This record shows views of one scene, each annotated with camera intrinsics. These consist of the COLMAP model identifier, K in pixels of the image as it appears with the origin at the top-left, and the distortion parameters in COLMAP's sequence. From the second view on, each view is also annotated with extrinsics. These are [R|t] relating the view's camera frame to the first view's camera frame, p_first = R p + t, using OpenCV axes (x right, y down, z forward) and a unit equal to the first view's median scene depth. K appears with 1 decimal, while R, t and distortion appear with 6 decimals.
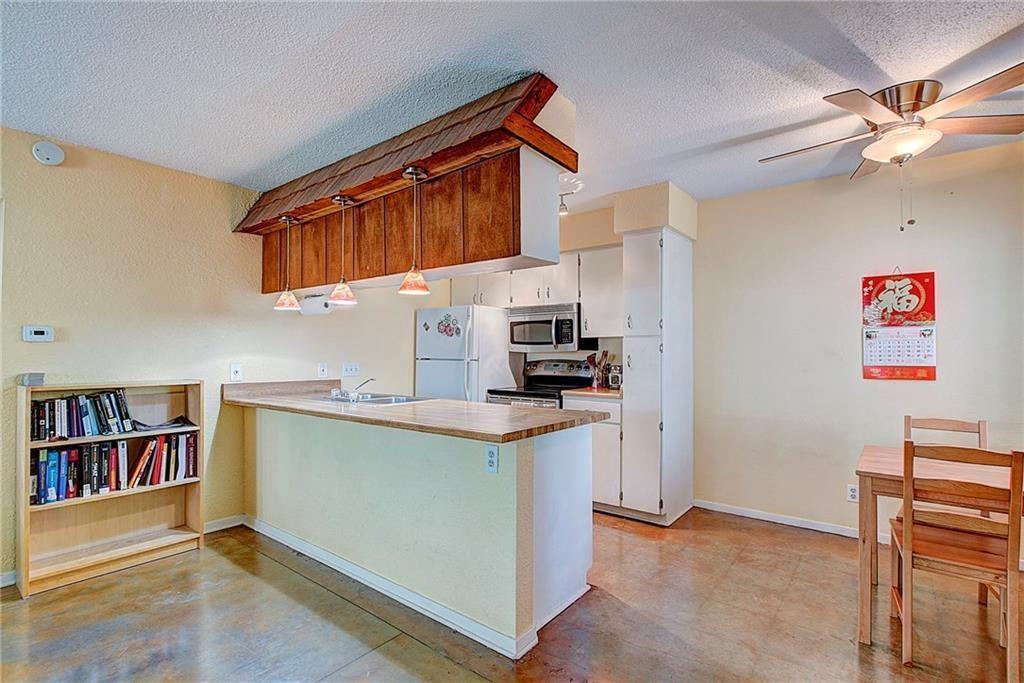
lens RADIAL K [[486.0, 0, 519.4], [0, 486.0, 348.9], [0, 0, 1]] dist [-0.007828, 0.000080]
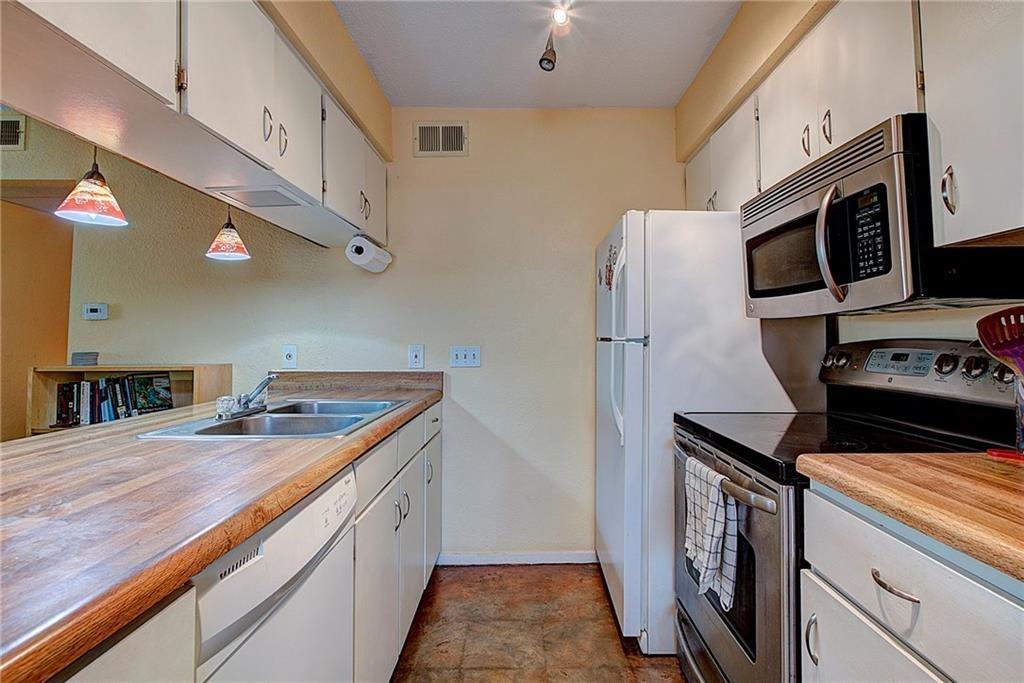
lens RADIAL K [[487.9, 0, 526.1], [0, 487.9, 322.7], [0, 0, 1]] dist [-0.008885, 0.000152]
pose [[0.624265, -0.032239, -0.780547, 0.256350], [0.012478, 0.999432, -0.031300, 0.027543], [0.781113, 0.009800, 0.624313, 0.917381]]
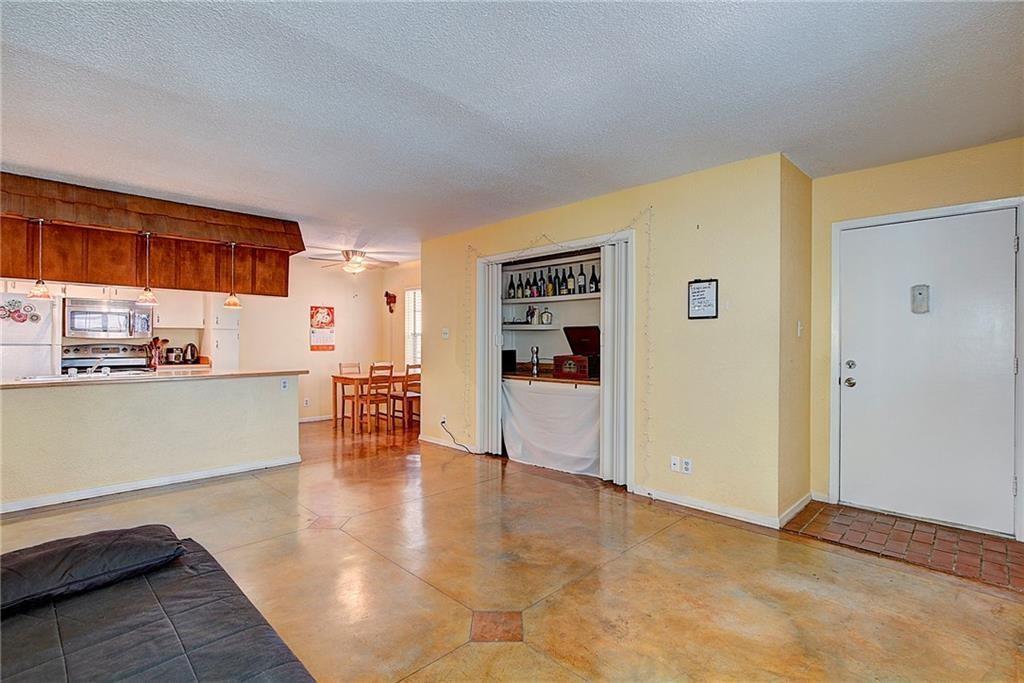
lens RADIAL K [[486.0, 0, 519.4], [0, 486.0, 348.9], [0, 0, 1]] dist [-0.007828, 0.000080]
pose [[0.124908, -0.015956, 0.992040, -1.479262], [-0.011850, 0.999775, 0.017573, 0.001058], [-0.992098, -0.013950, 0.124691, -0.266157]]
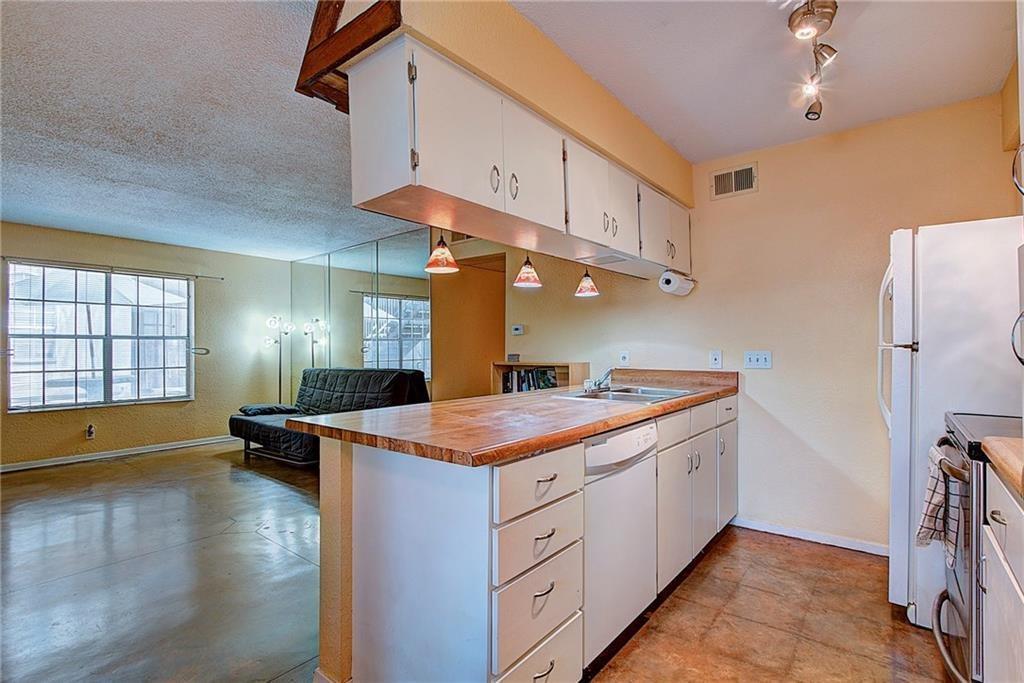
lens RADIAL K [[480.0, 0, 522.5], [0, 480.0, 342.9], [0, 0, 1]] dist [-0.022545, 0.000308]
pose [[0.000880, -0.012345, -0.999923, 0.523664], [0.015463, 0.999804, -0.012330, 0.027691], [0.999880, -0.015451, 0.001071, 0.871965]]
